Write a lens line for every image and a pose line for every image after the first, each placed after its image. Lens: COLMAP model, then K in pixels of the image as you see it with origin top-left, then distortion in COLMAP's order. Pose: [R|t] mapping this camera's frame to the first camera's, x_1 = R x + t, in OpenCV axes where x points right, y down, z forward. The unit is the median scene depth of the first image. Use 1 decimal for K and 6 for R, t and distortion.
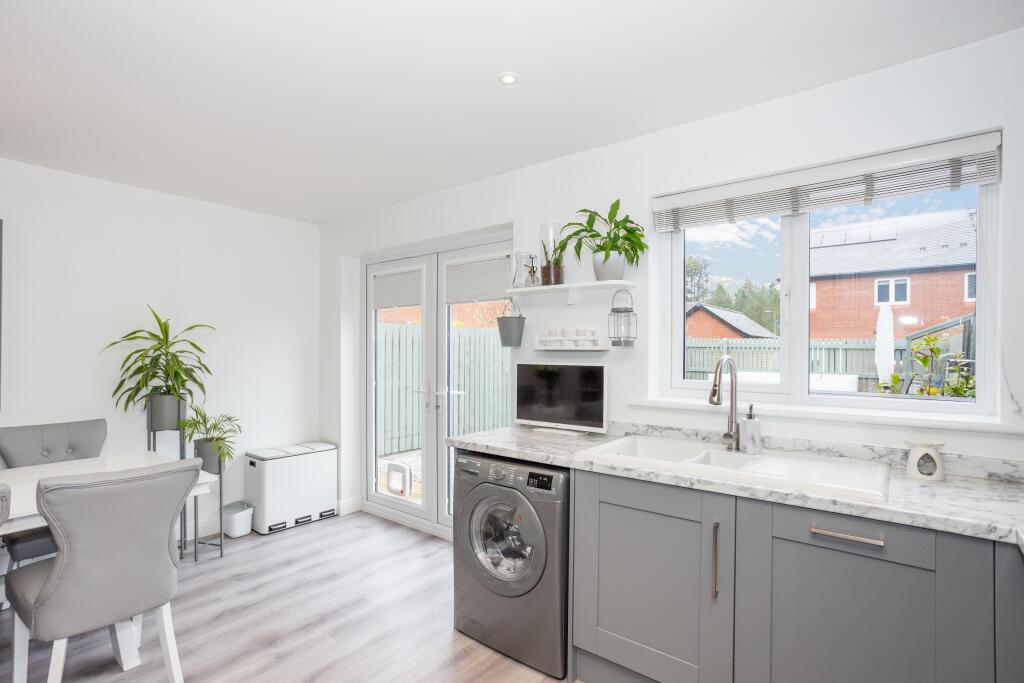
lens RADIAL K [[503.4, 0, 509.1], [0, 503.4, 350.1], [0, 0, 1]] dist [-0.003318, 0.008776]
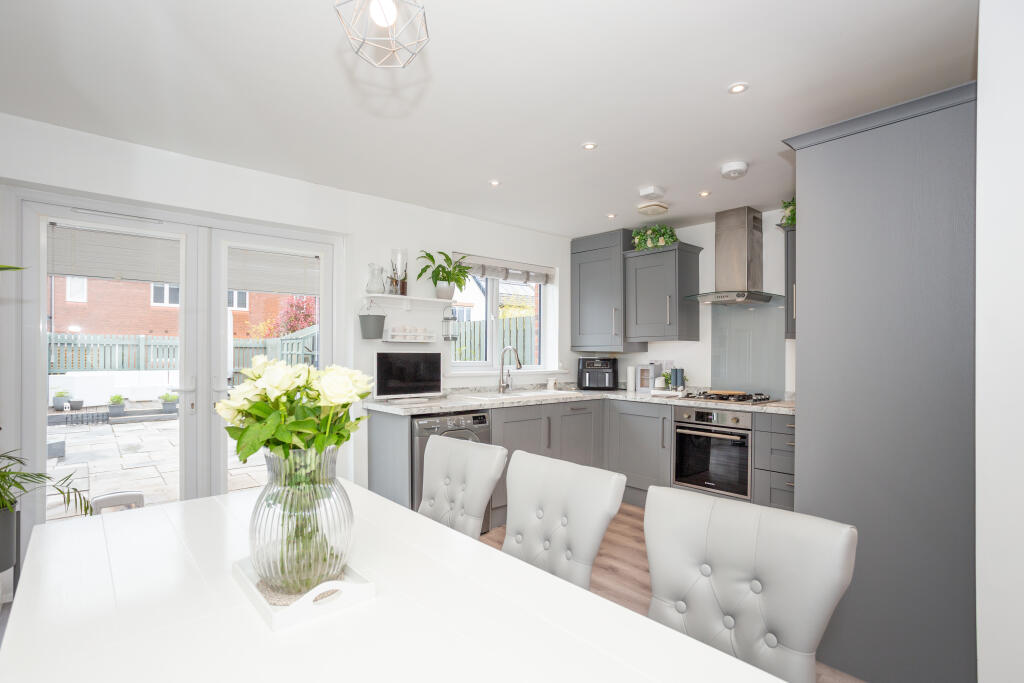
lens RADIAL K [[503.4, 0, 514.0], [0, 503.4, 351.6], [0, 0, 1]] dist [-0.003318, 0.008776]
pose [[0.197661, 0.000256, 0.980270, -1.330291], [-0.005245, 0.999986, 0.000797, 0.024987], [-0.980256, -0.005299, 0.197660, 0.469149]]
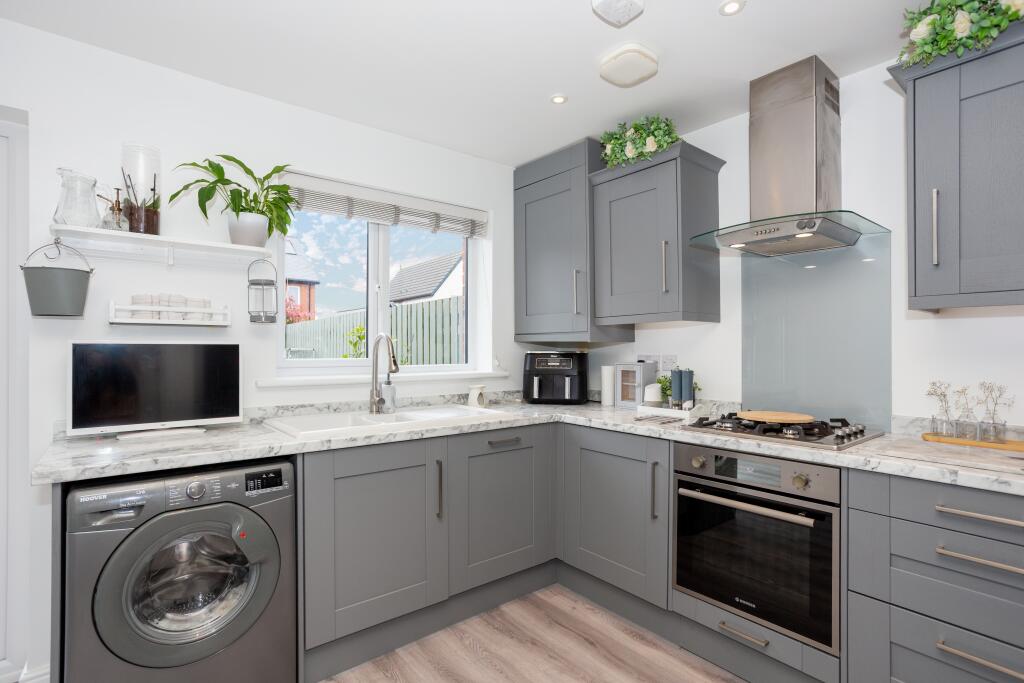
lens RADIAL K [[503.4, 0, 504.9], [0, 503.4, 341.4], [0, 0, 1]] dist [-0.003318, 0.008776]
pose [[0.242312, 0.010789, 0.970138, -0.544916], [-0.000026, 0.999938, -0.011114, 0.036741], [-0.970198, 0.002668, 0.242297, 0.354414]]
